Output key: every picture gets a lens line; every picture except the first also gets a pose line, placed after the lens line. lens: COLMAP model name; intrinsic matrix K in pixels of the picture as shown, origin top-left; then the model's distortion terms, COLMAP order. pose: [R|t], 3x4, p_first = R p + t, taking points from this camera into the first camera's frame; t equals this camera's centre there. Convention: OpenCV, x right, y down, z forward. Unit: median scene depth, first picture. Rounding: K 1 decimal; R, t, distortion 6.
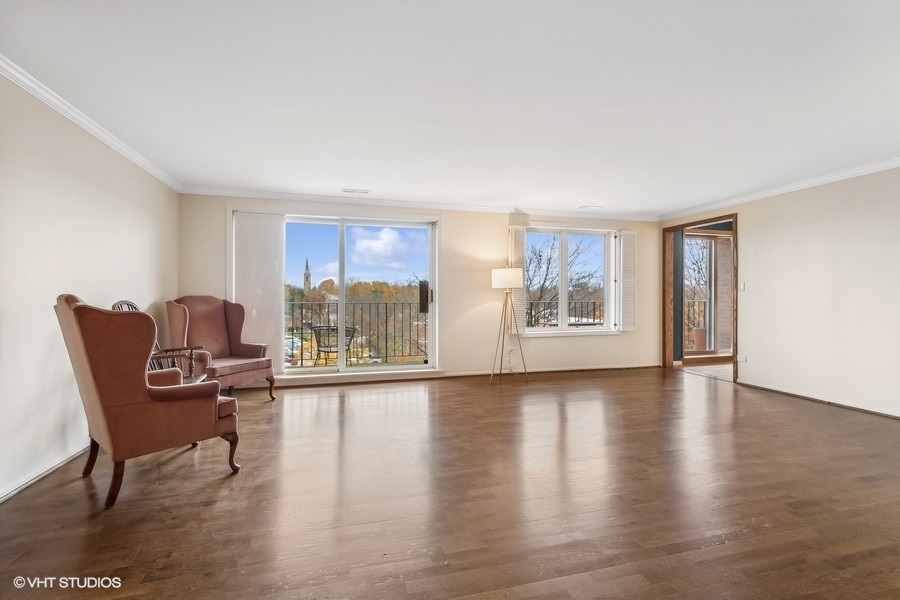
lens RADIAL K [[420.0, 0, 459.1], [0, 420.0, 298.7], [0, 0, 1]] dist [0.001104, 0.000095]
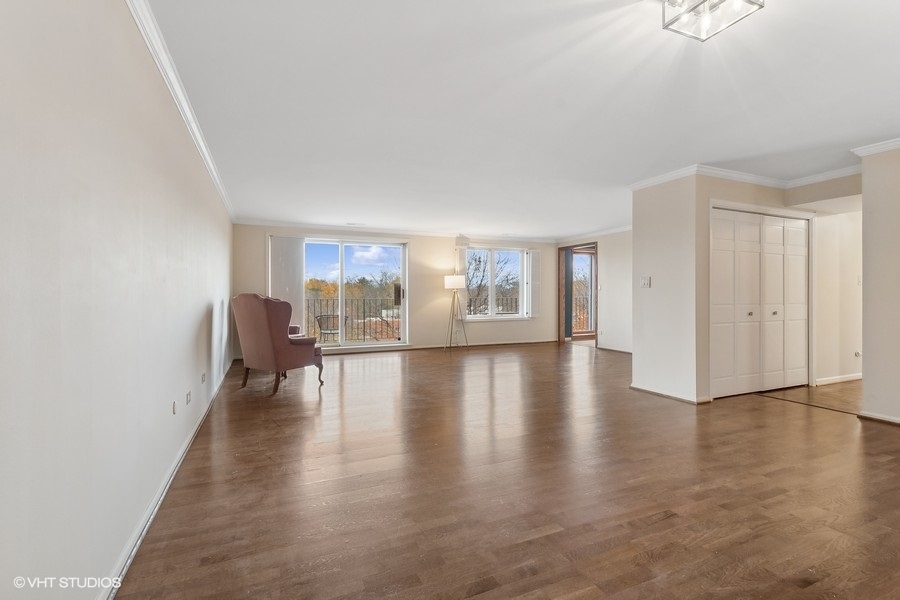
lens RADIAL K [[420.0, 0, 459.1], [0, 420.0, 298.7], [0, 0, 1]] dist [0.001104, 0.000095]
pose [[0.989785, -0.002211, 0.142553, -0.077703], [0.001385, 0.999982, 0.005893, 0.002688], [-0.142564, -0.005635, 0.989770, -0.447439]]
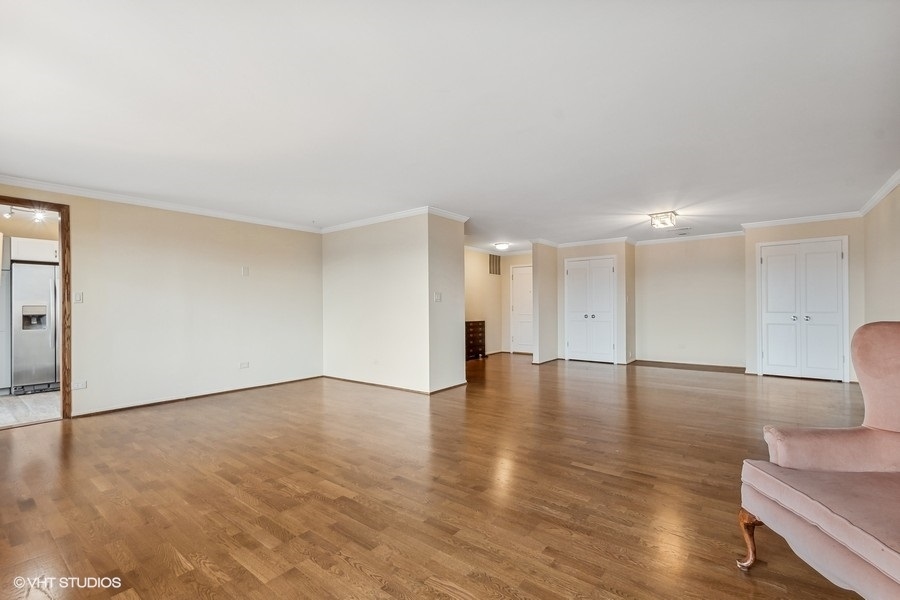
lens RADIAL K [[399.6, 0, 452.2], [0, 399.6, 309.8], [0, 0, 1]] dist [-0.000998, 0.000036]
pose [[-0.592921, -0.003486, 0.805253, -0.340515], [0.004426, 0.999961, 0.007588, -0.007165], [-0.805248, 0.008063, -0.592883, 0.757491]]
